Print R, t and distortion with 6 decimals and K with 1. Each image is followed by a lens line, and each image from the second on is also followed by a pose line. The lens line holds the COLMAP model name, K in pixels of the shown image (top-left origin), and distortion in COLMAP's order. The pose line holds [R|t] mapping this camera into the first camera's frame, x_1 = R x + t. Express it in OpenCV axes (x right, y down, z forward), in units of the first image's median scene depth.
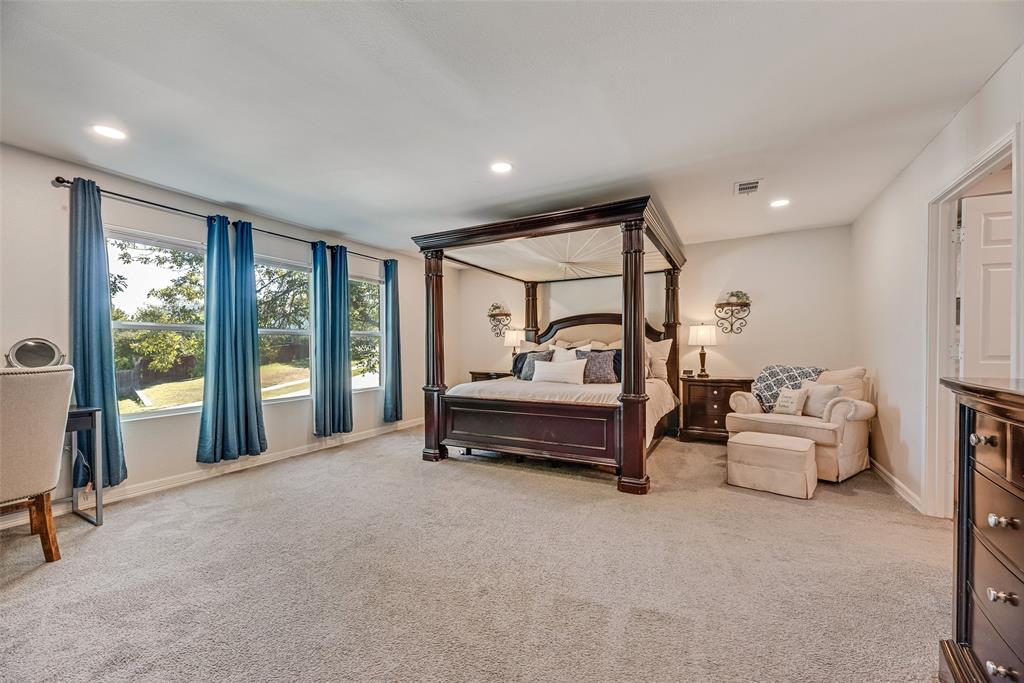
lens RADIAL K [[411.4, 0, 512.8], [0, 411.4, 345.9], [0, 0, 1]] dist [0.002801, 0.000234]
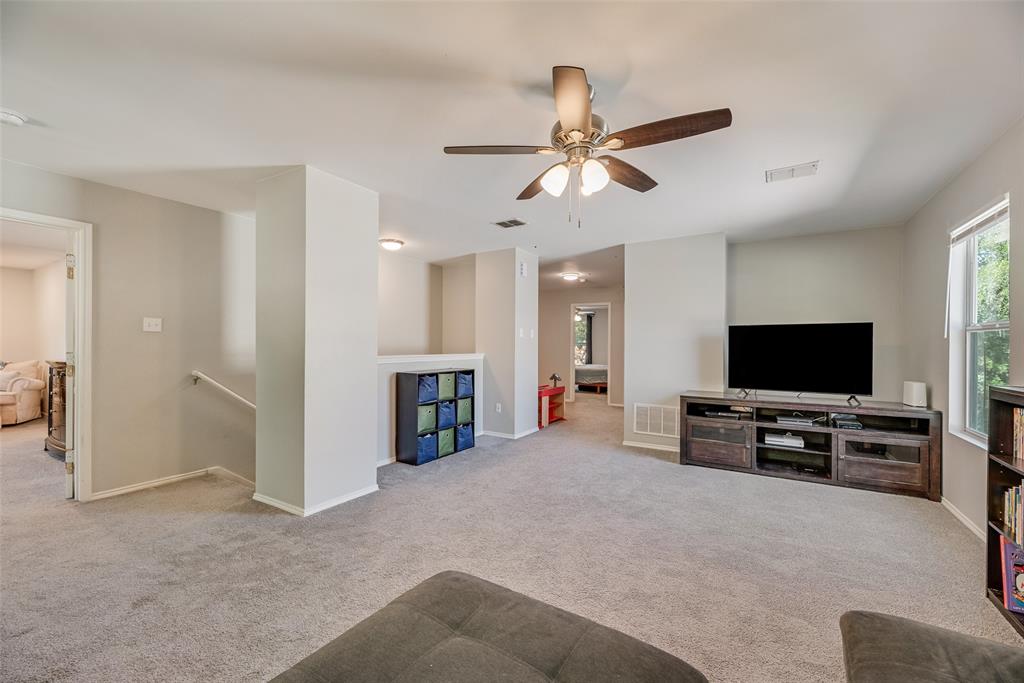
lens RADIAL K [[411.4, 0, 513.0], [0, 411.4, 344.6], [0, 0, 1]] dist [0.002801, 0.000234]
pose [[0.064690, 0.003896, 0.997898, -0.837541], [0.000158, 0.999992, -0.003914, -0.009304], [-0.997905, 0.000411, 0.064689, -1.227162]]
